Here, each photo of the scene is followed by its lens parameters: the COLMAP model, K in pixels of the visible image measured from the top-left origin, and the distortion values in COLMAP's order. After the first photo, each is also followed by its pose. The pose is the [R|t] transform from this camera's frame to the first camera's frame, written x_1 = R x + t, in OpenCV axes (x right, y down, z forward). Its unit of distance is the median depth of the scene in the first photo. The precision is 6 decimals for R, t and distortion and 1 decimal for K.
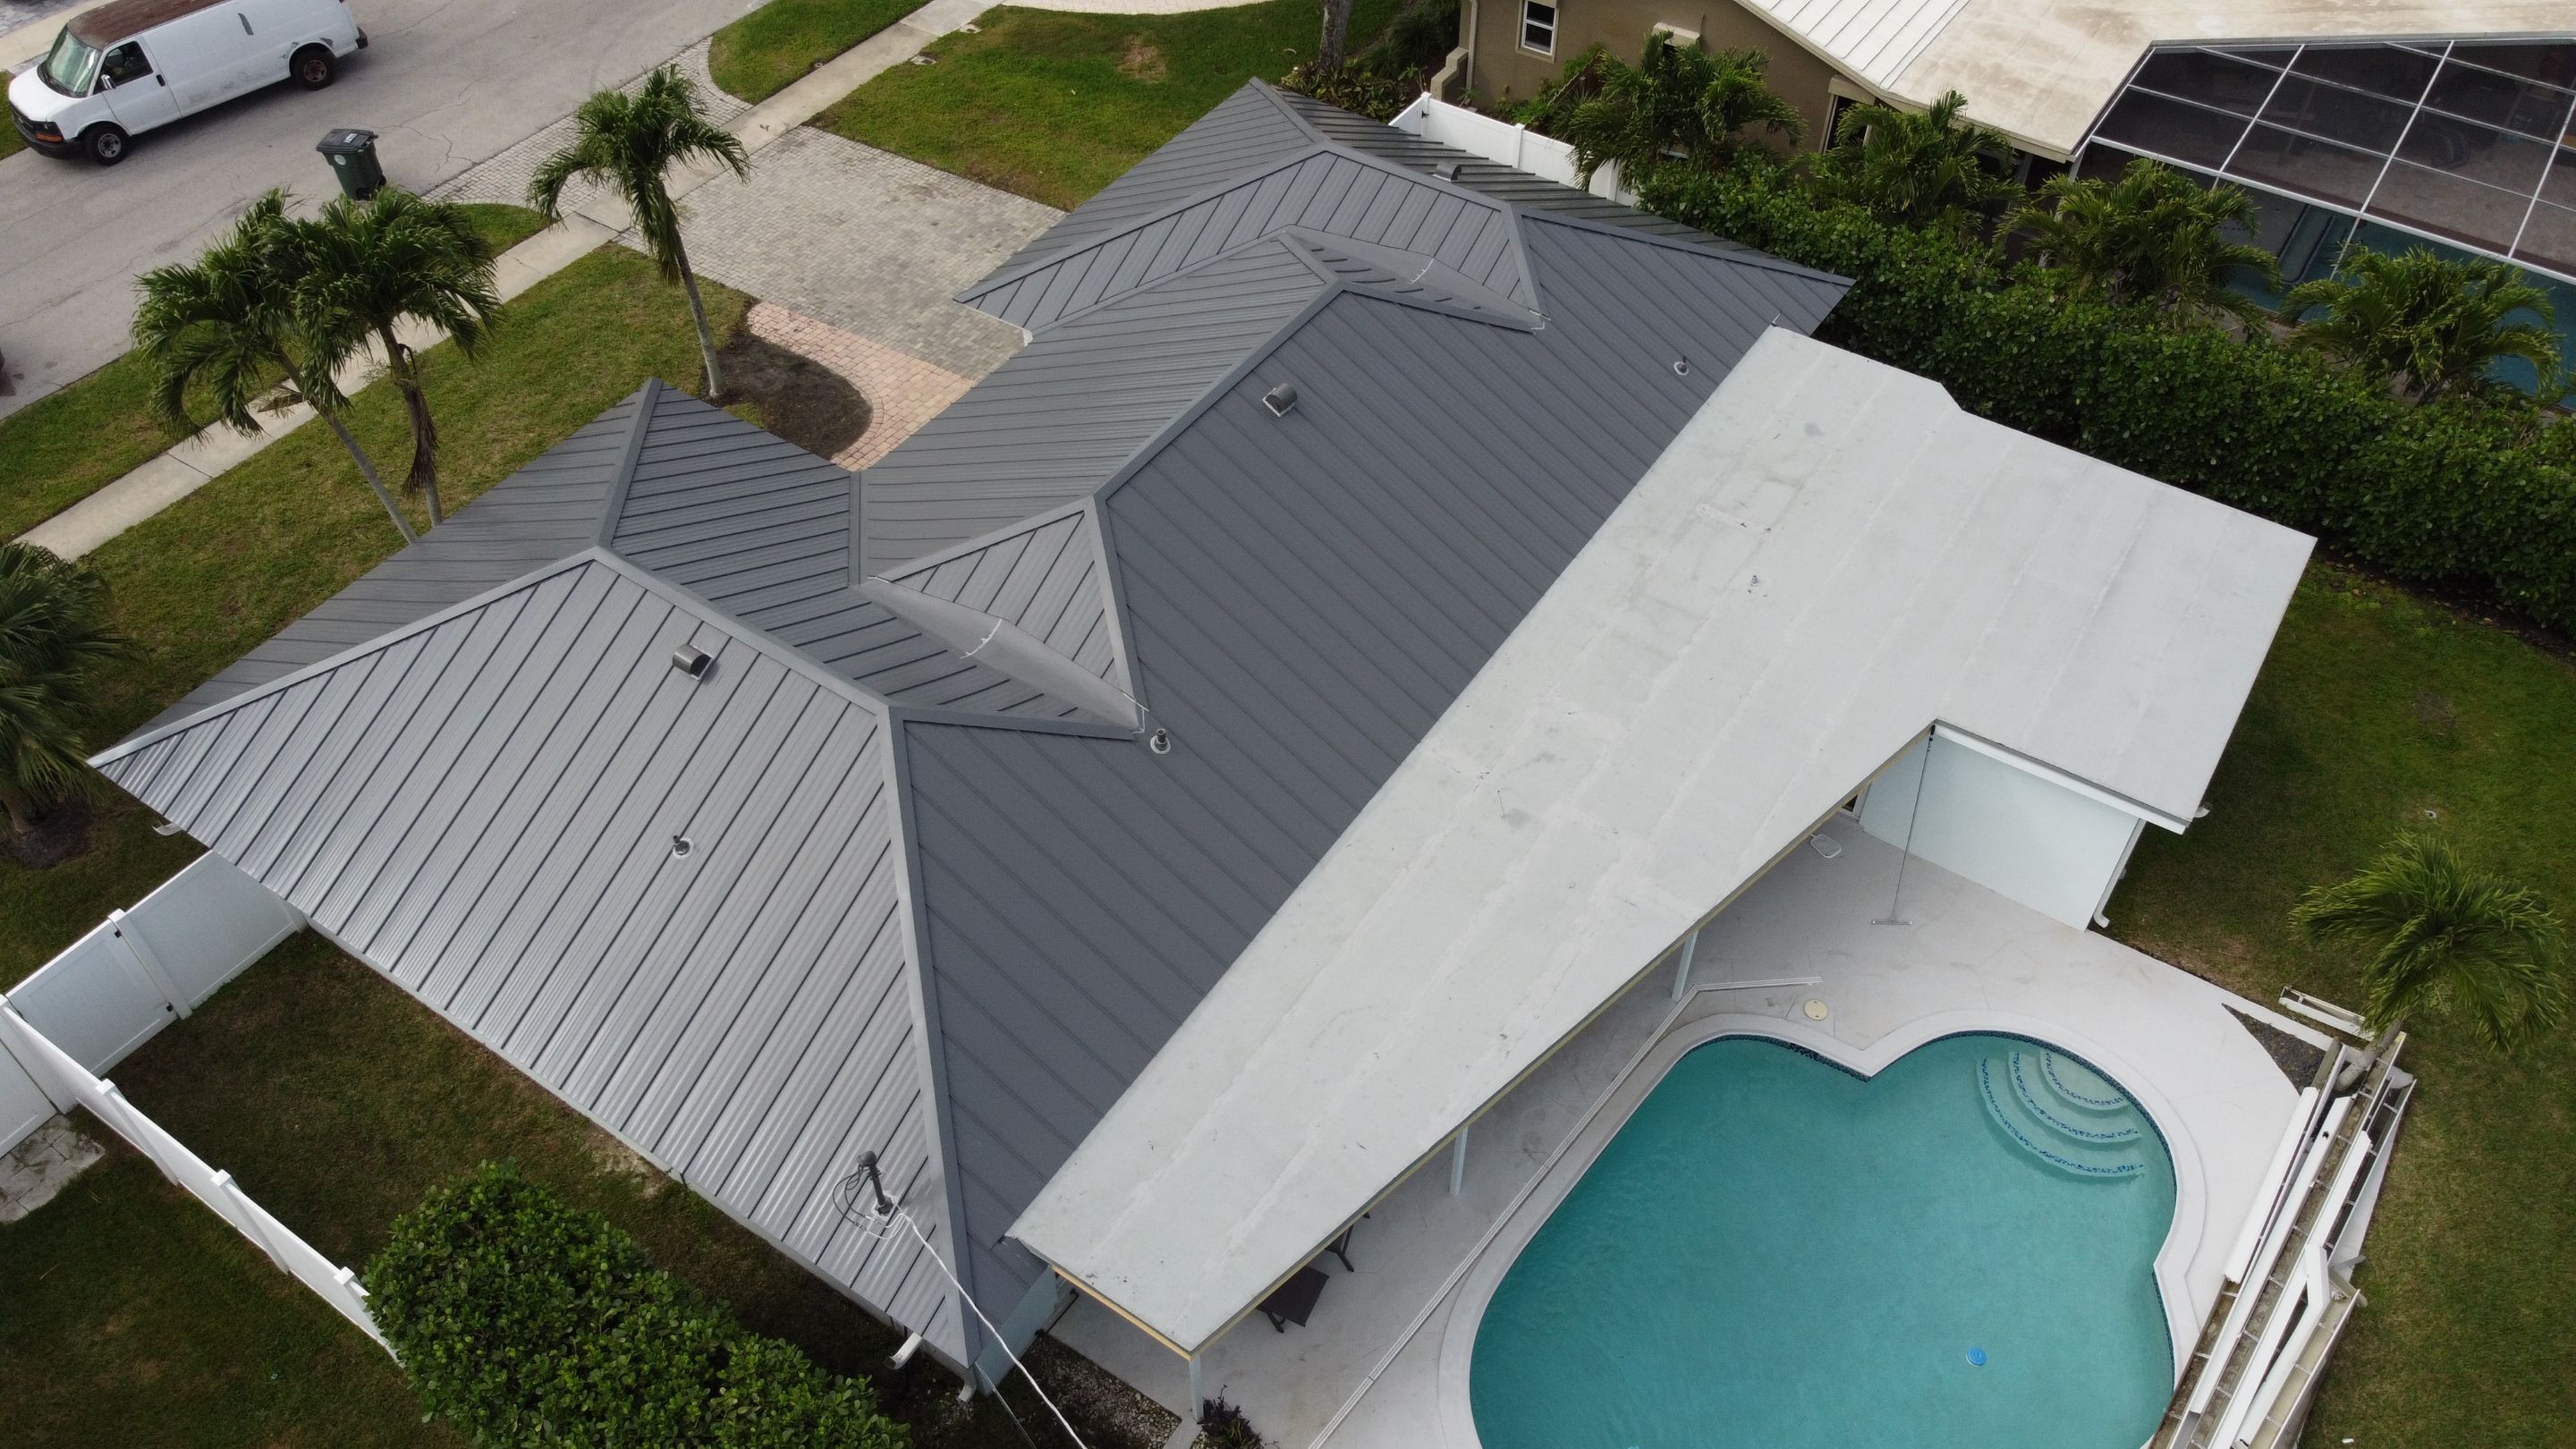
lens RADIAL K [[1950.8, 0, 1286.1], [0, 1950.8, 715.4], [0, 0, 1]] dist [0.003644, -0.001468]
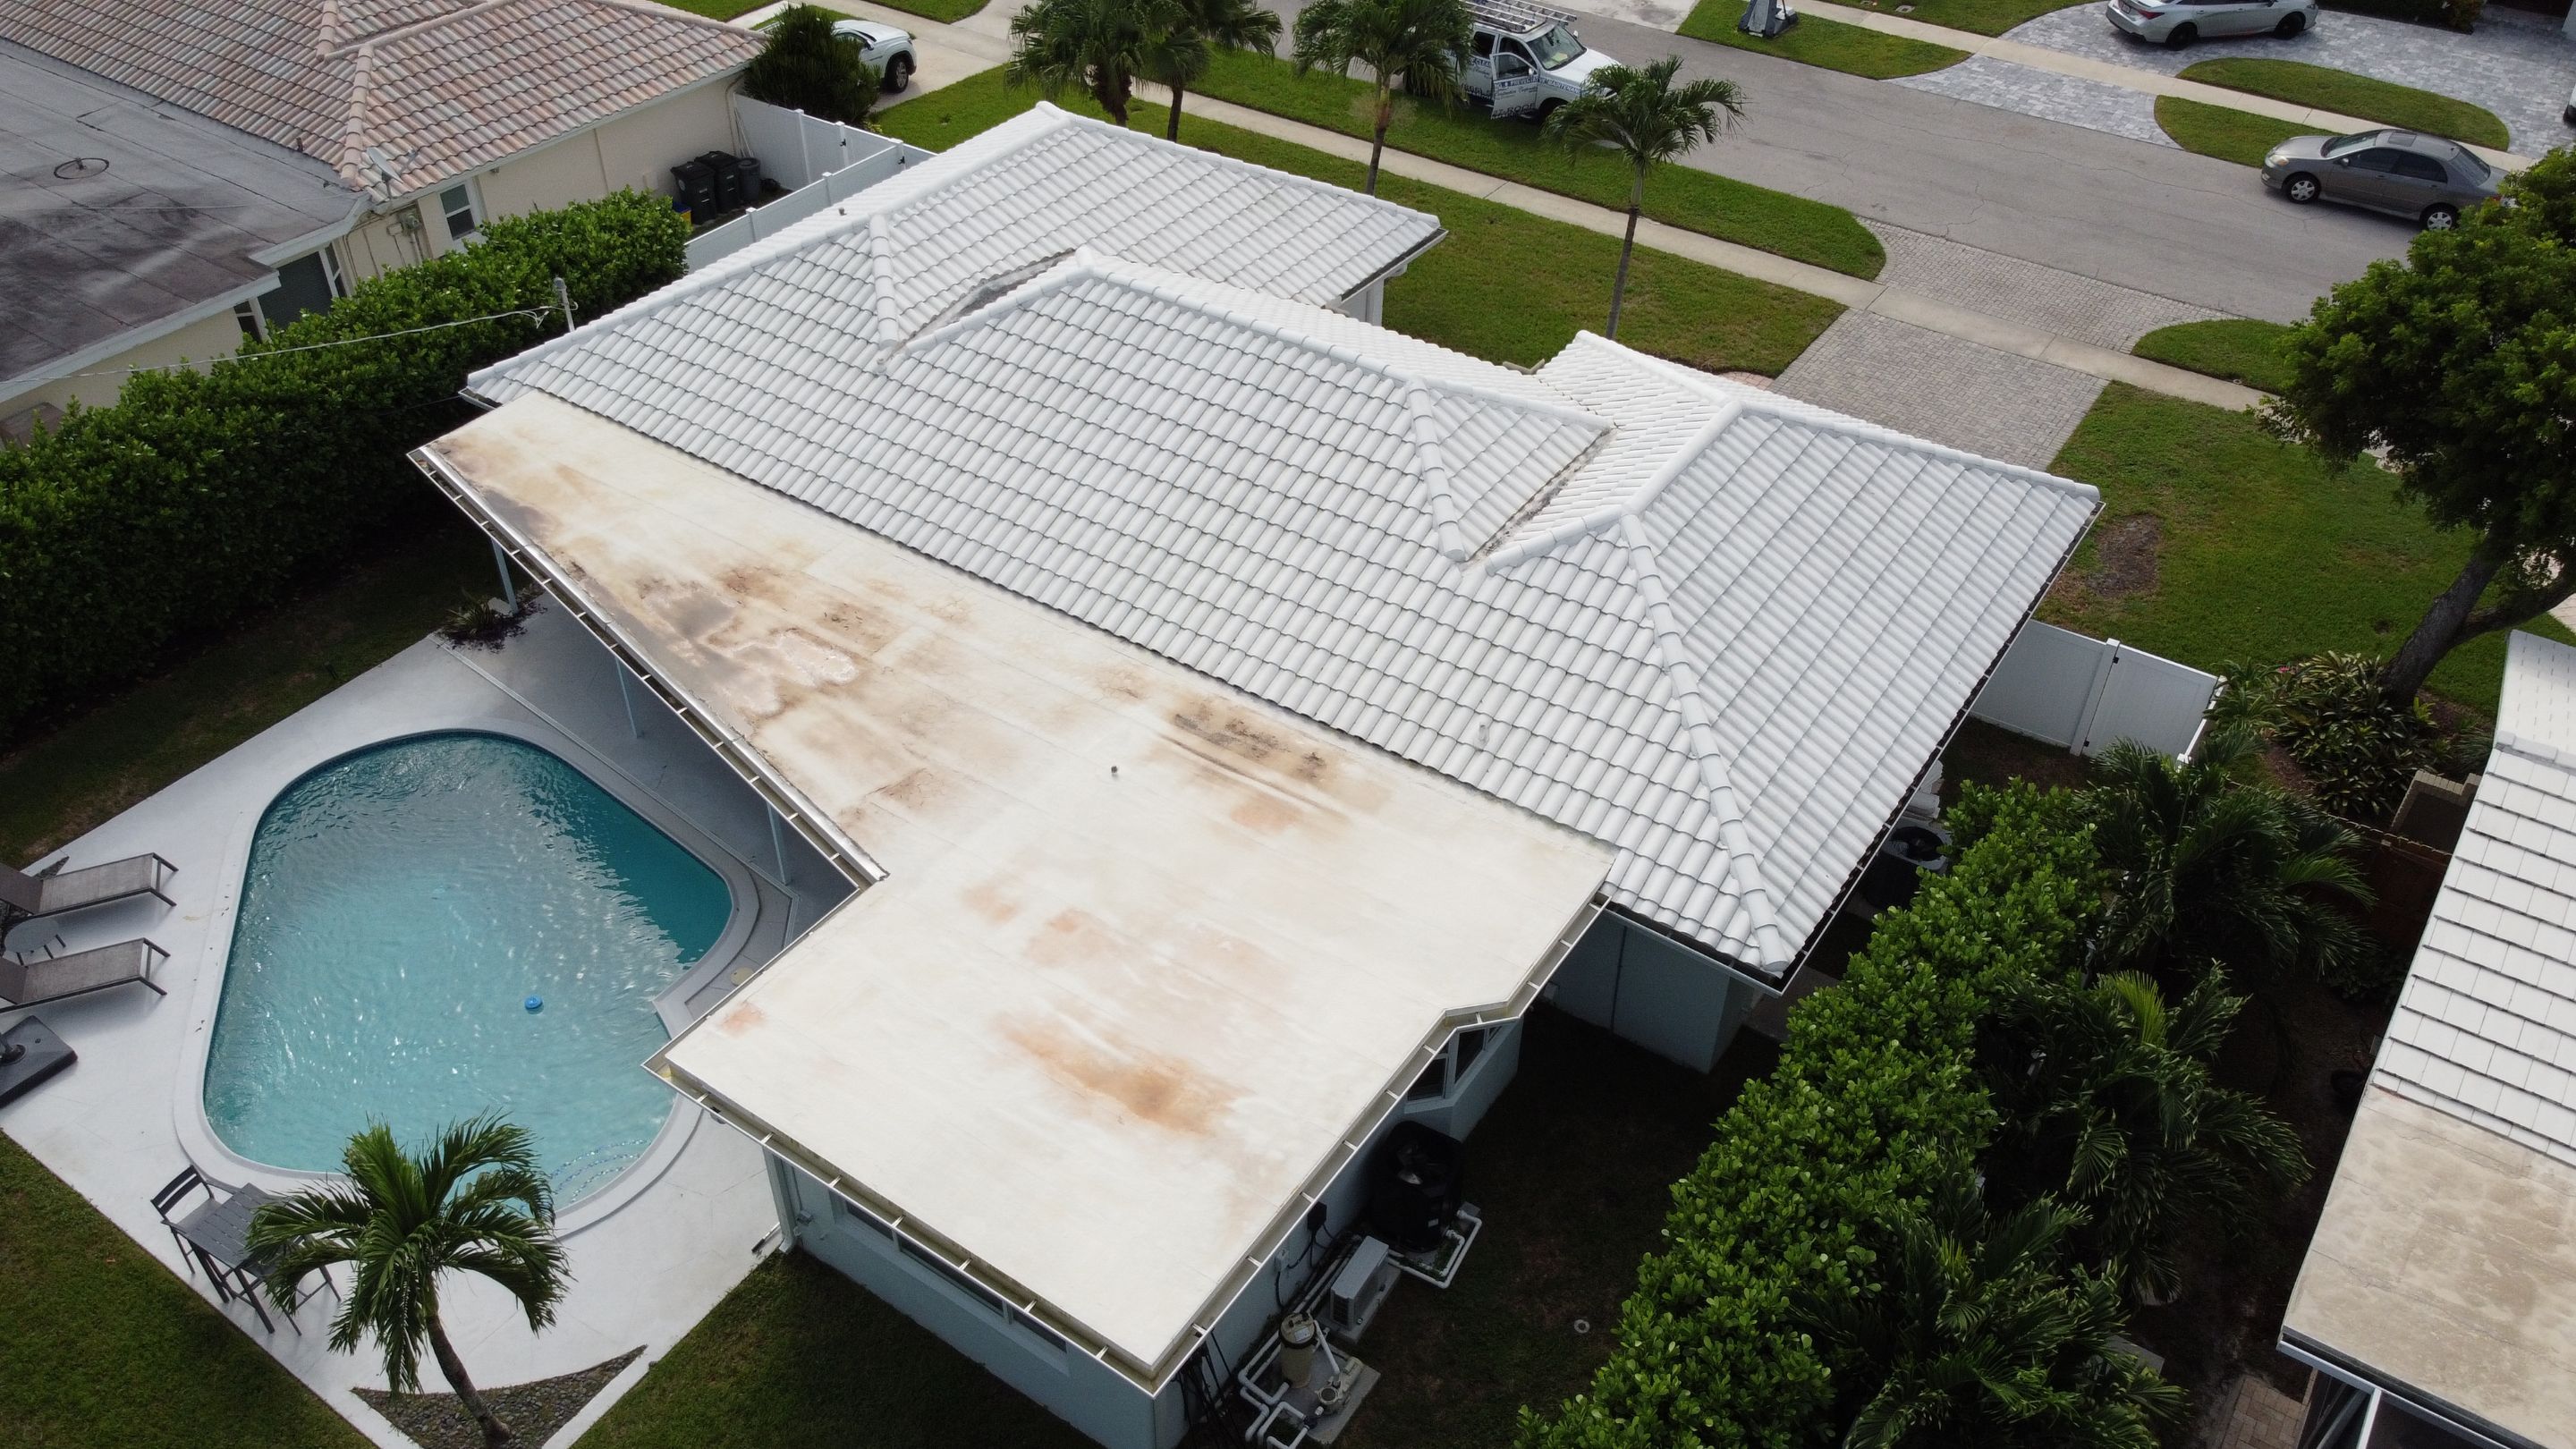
lens RADIAL K [[1942.4, 0, 1287.2], [0, 1942.4, 725.6], [0, 0, 1]] dist [-0.001482, 0.001010]
pose [[-0.010308, 0.627325, -0.778689, 0.703351], [-0.731460, 0.526241, 0.433631, -0.401180], [0.681806, 0.574050, 0.453439, 0.492369]]
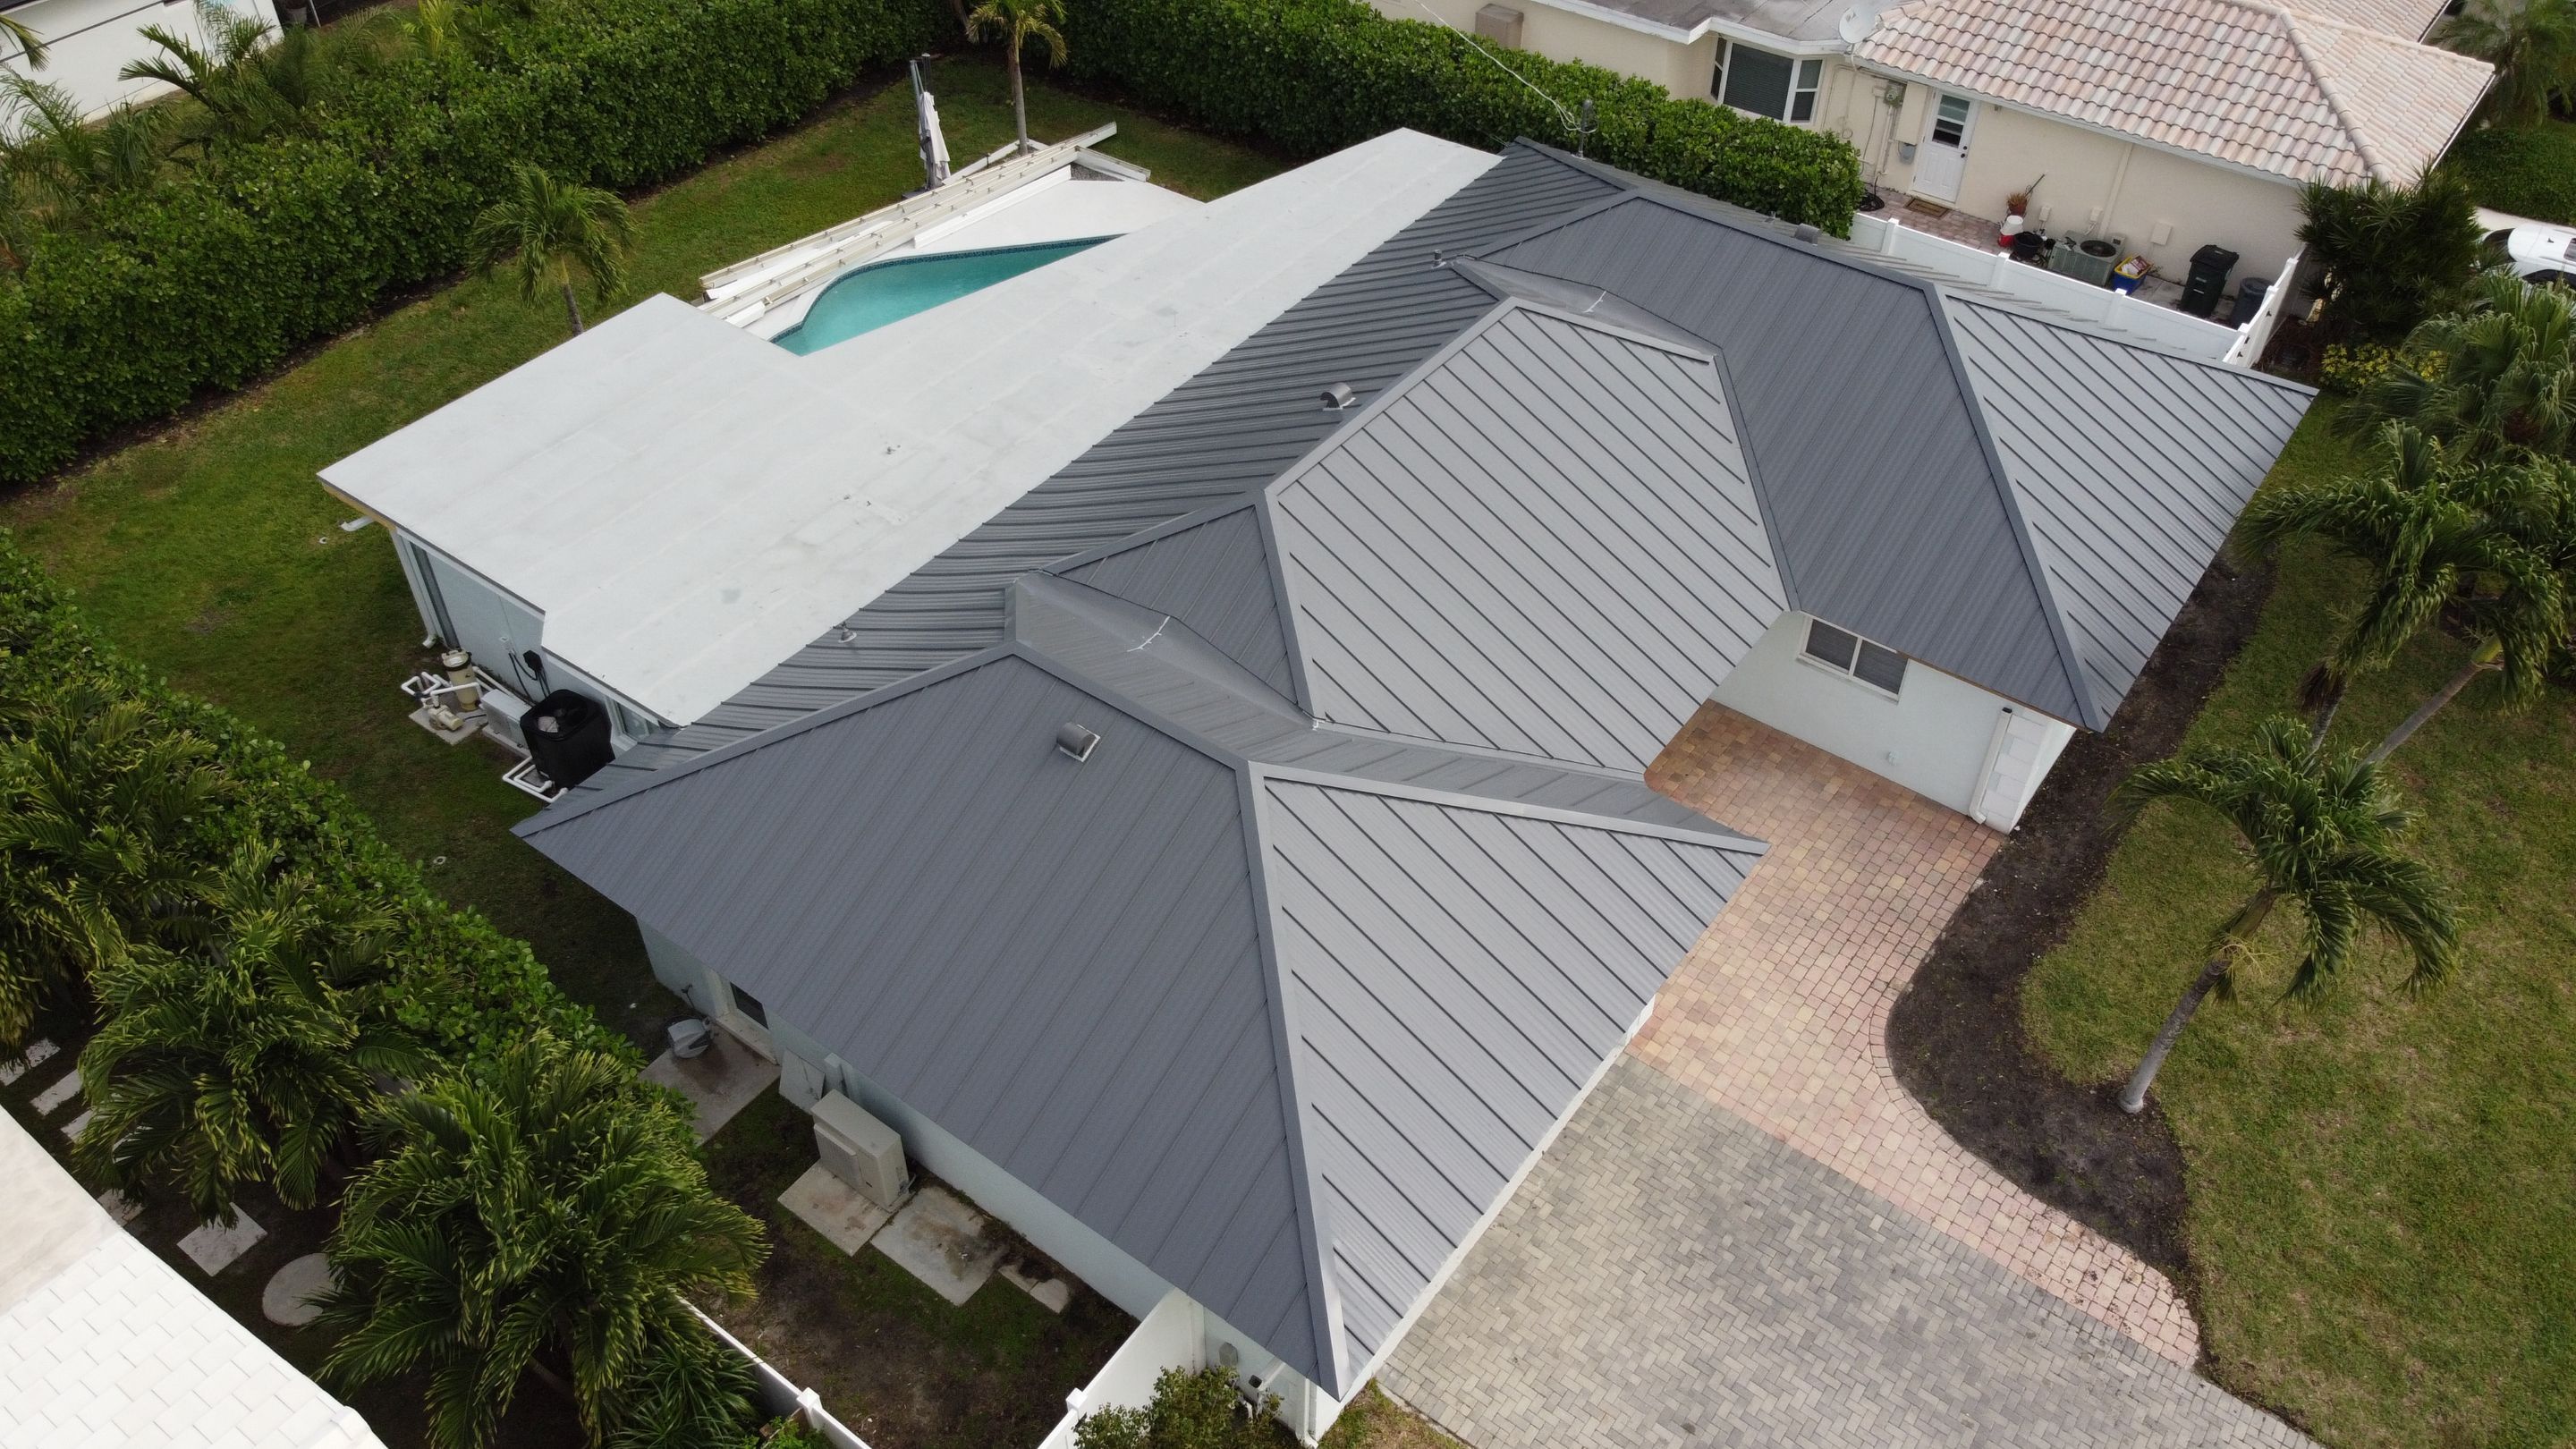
lens RADIAL K [[1929.4, 0, 1280.6], [0, 1929.4, 733.9], [0, 0, 1]] dist [-0.001776, -0.002862]
pose [[-0.998524, -0.042273, 0.034099, -0.010969], [0.033574, 0.013049, 0.999351, -0.850514], [-0.042691, 0.999021, -0.011611, 0.888984]]
